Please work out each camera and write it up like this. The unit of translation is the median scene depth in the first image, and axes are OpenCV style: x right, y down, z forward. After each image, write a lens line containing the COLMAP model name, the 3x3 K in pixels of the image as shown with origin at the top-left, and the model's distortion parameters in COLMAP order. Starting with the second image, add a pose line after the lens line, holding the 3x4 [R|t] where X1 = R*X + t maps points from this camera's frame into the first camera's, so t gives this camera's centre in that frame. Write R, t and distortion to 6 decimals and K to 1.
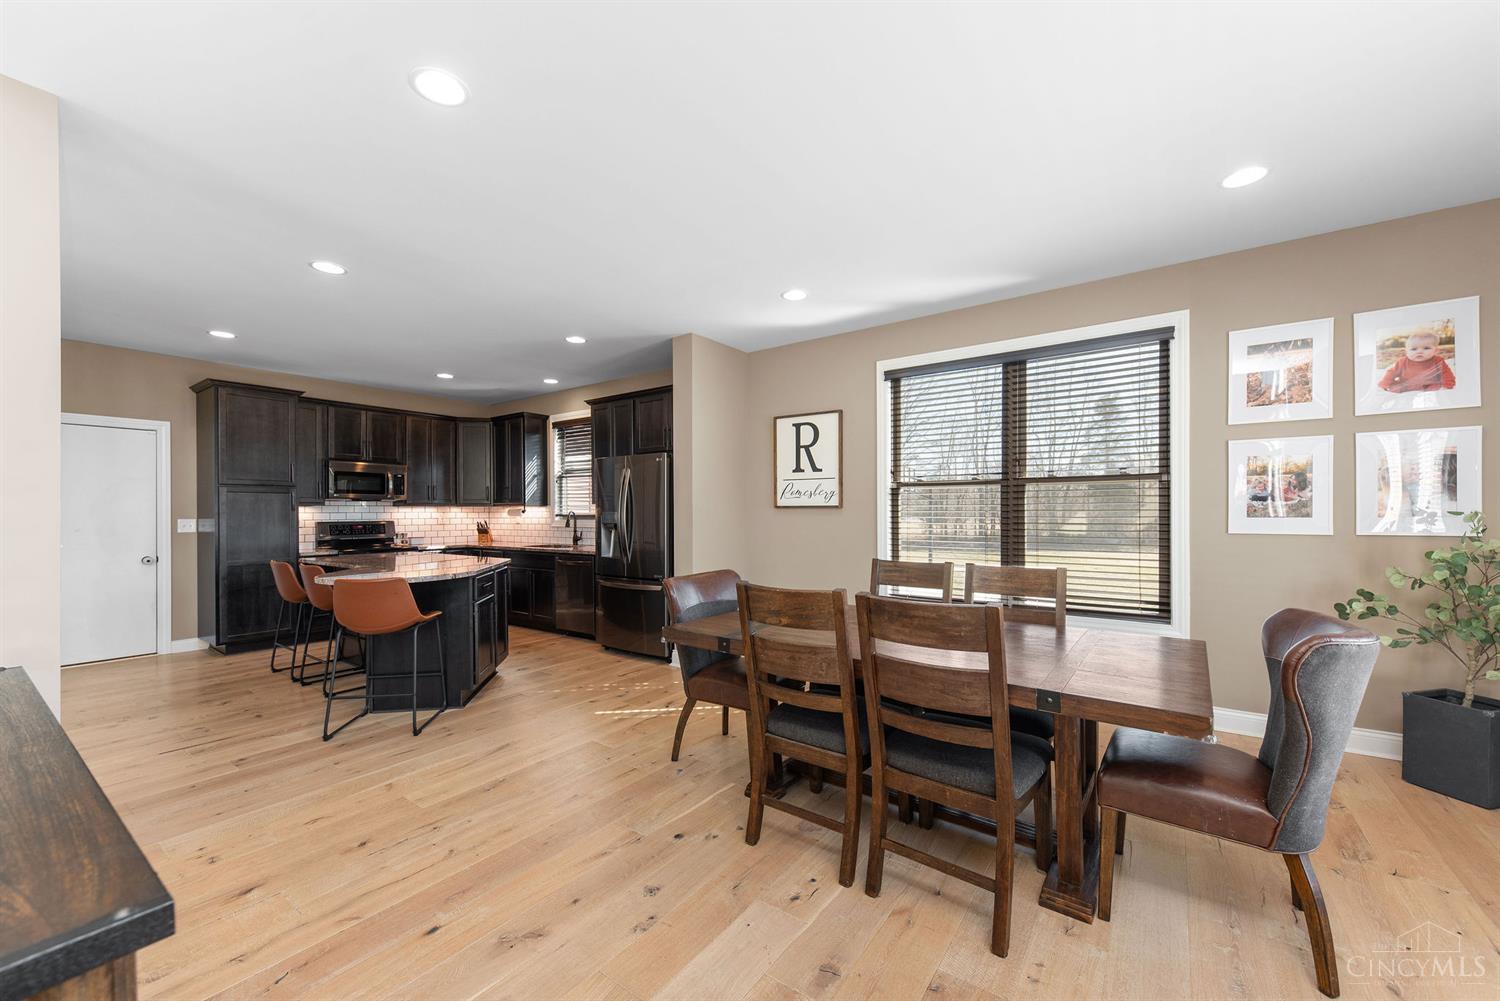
lens RADIAL K [[580.6, 0, 752.0], [0, 580.6, 514.6], [0, 0, 1]] dist [0.007160, -0.000351]
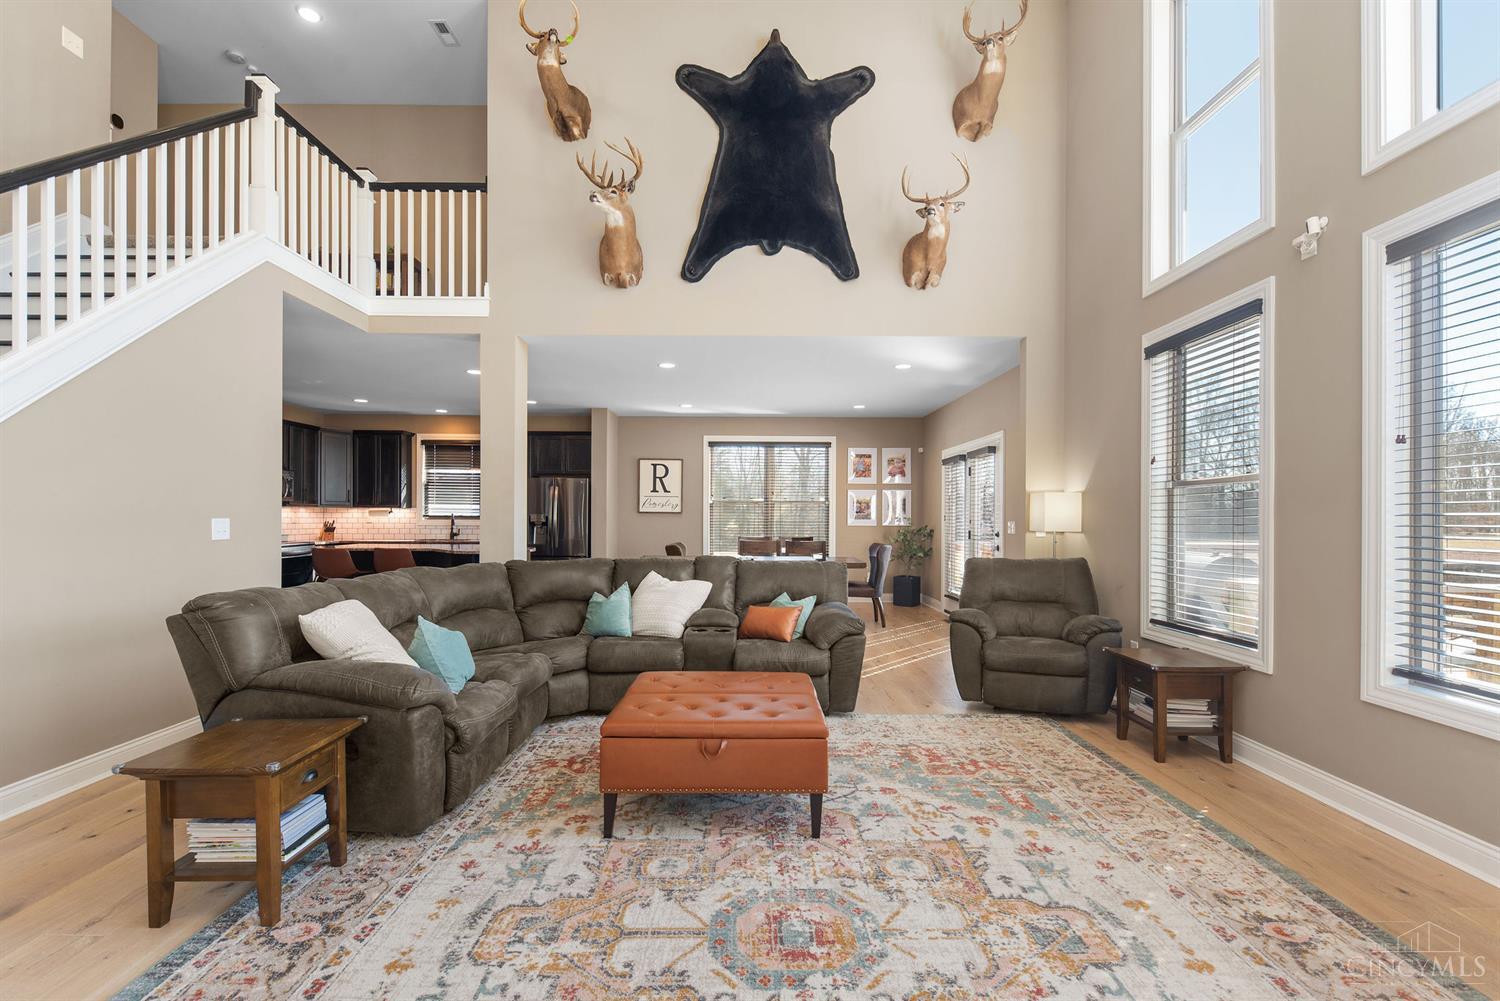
lens RADIAL K [[655.7, 0, 744.3], [0, 655.7, 517.3], [0, 0, 1]] dist [0.014131, -0.008346]
pose [[0.809957, 0.008343, 0.586429, -0.838216], [-0.006865, 0.999965, -0.004745, 0.008529], [-0.586448, -0.000183, 0.809987, -0.722060]]
